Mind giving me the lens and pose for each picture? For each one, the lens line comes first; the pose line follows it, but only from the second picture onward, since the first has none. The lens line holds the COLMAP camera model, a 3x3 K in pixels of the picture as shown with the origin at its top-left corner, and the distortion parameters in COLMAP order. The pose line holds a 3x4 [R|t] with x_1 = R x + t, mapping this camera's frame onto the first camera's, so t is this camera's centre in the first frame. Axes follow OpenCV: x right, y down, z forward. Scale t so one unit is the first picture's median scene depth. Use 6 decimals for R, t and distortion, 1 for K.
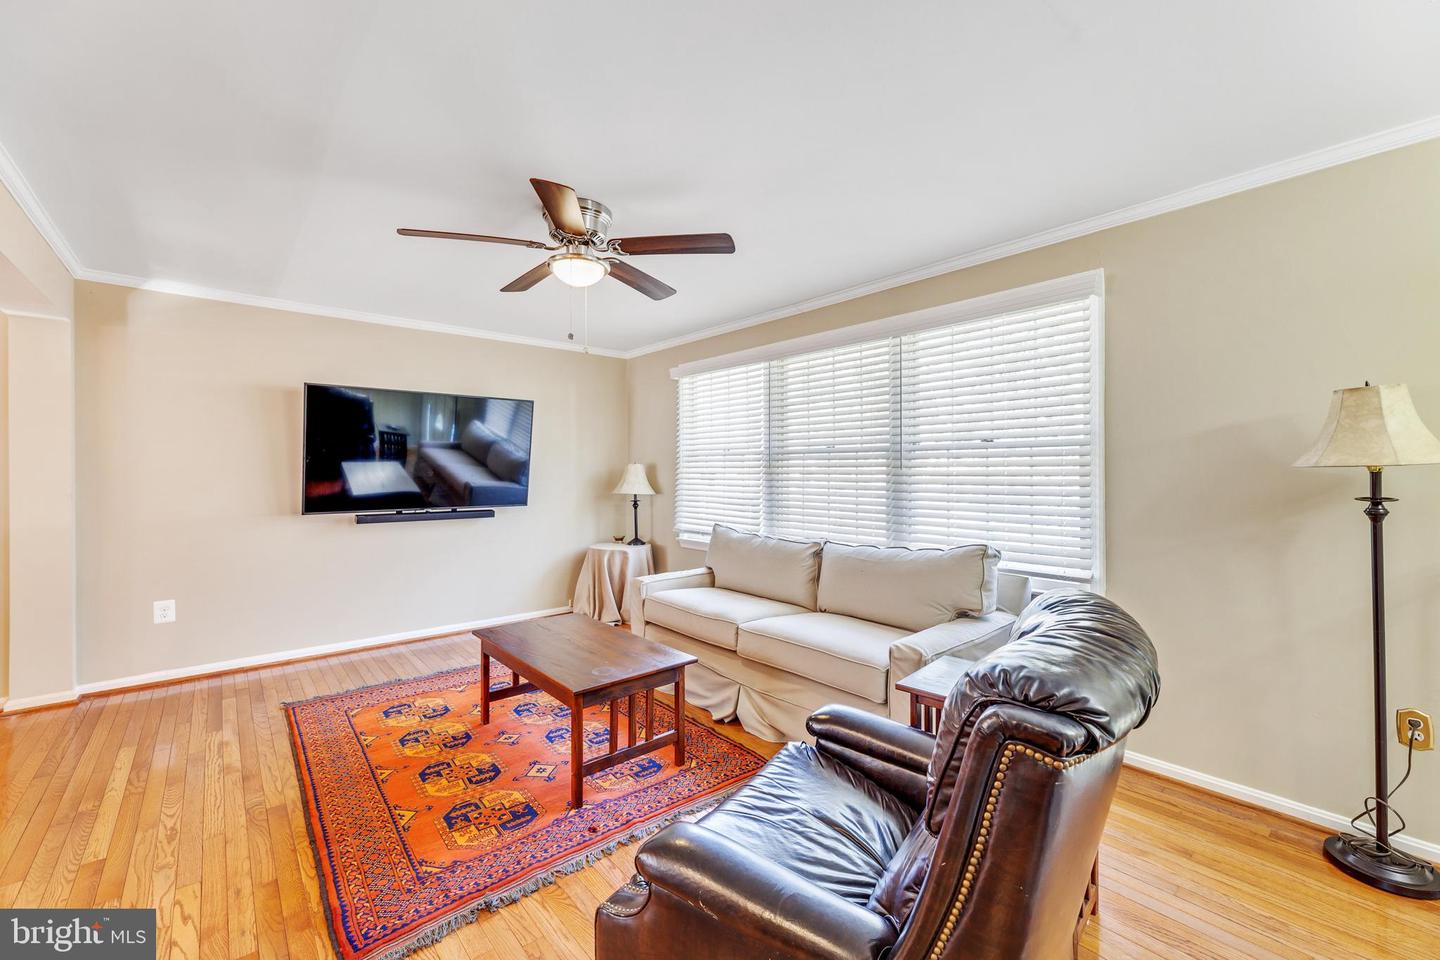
lens RADIAL K [[588.3, 0, 731.2], [0, 588.3, 474.6], [0, 0, 1]] dist [0.001733, -0.000069]
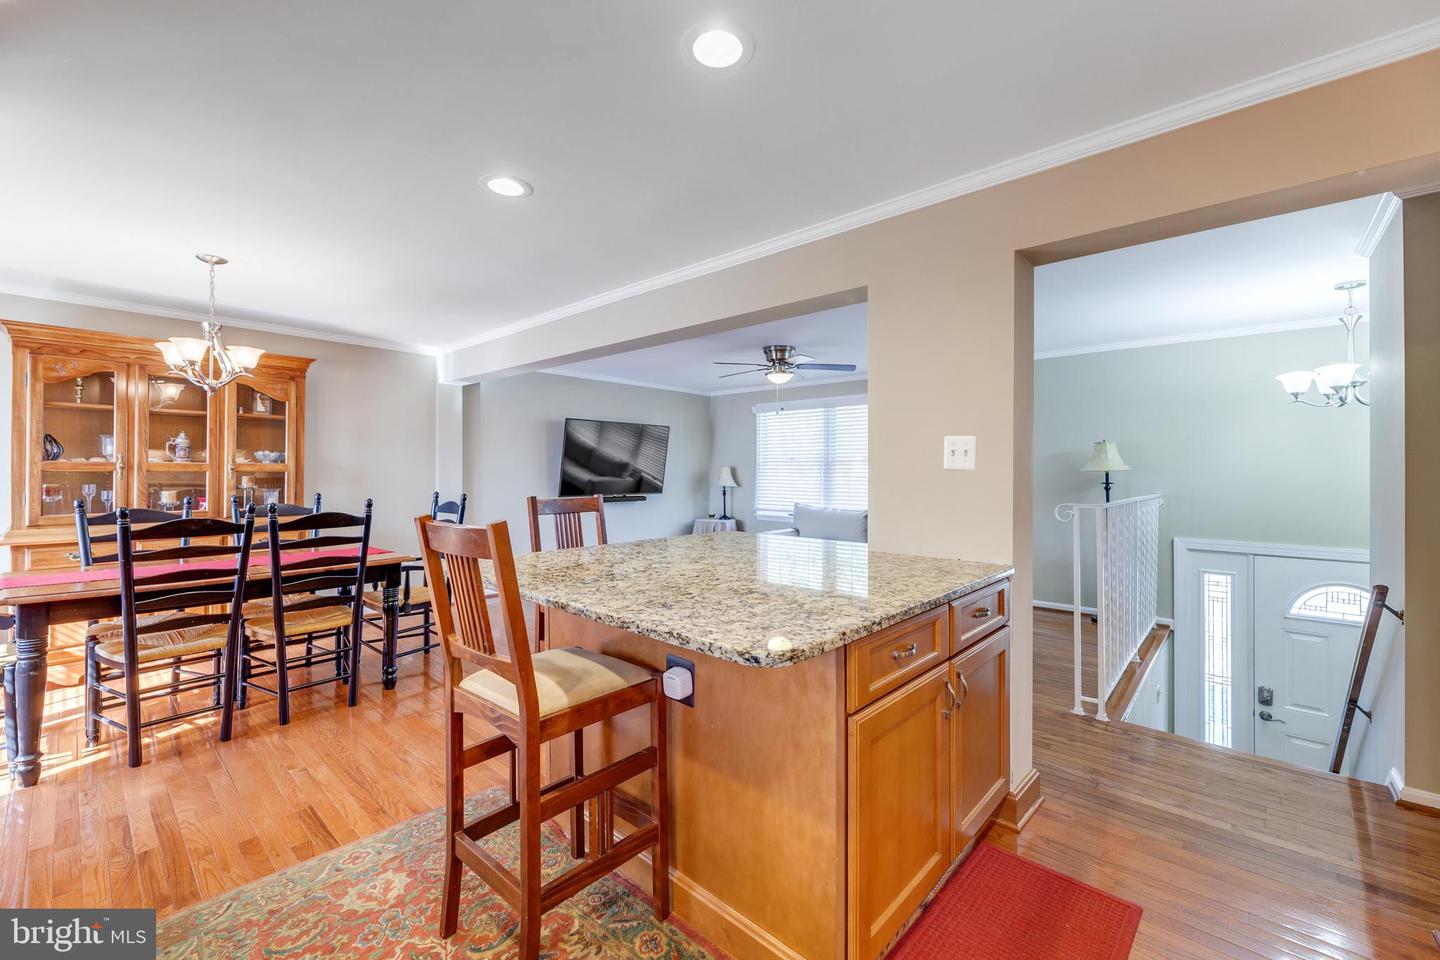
lens RADIAL K [[588.3, 0, 729.7], [0, 588.3, 461.6], [0, 0, 1]] dist [0.001733, -0.000069]
pose [[0.990749, 0.006895, 0.135530, -0.456291], [-0.003822, 0.999730, -0.022920, 0.005115], [-0.135651, 0.022190, 0.990508, -0.664851]]
